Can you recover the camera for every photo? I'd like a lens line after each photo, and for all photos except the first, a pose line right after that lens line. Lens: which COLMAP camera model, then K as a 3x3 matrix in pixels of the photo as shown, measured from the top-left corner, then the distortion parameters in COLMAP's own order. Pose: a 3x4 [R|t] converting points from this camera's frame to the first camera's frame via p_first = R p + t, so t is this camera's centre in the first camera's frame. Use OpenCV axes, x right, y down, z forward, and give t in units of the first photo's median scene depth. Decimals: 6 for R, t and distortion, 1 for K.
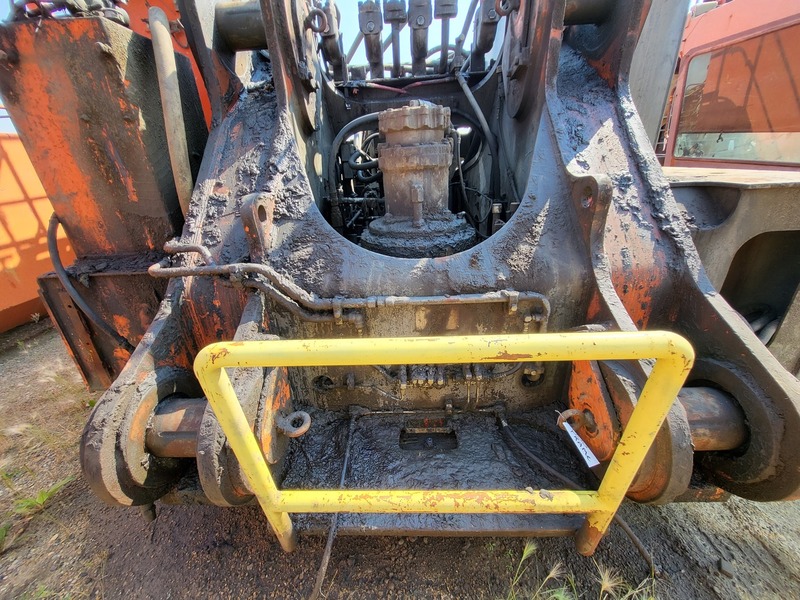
lens RADIAL K [[315.0, 0, 394.7], [0, 315.0, 295.8], [0, 0, 1]] dist [0.001239, -0.002267]
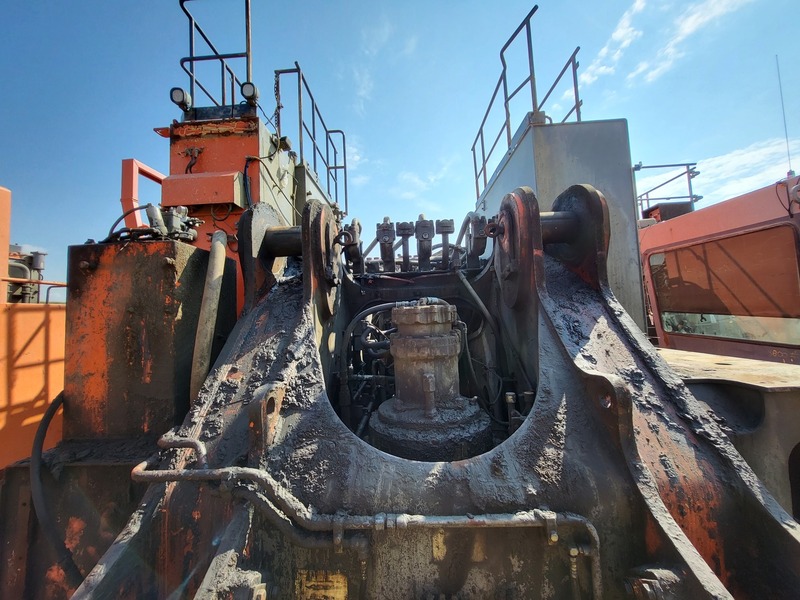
lens RADIAL K [[315.0, 0, 394.9], [0, 315.0, 295.4], [0, 0, 1]] dist [0.001239, -0.002267]
pose [[0.999780, 0.013757, -0.015818, -0.024910], [-0.019519, 0.886133, -0.463020, -0.109519], [0.007647, 0.463227, 0.886207, -0.014416]]
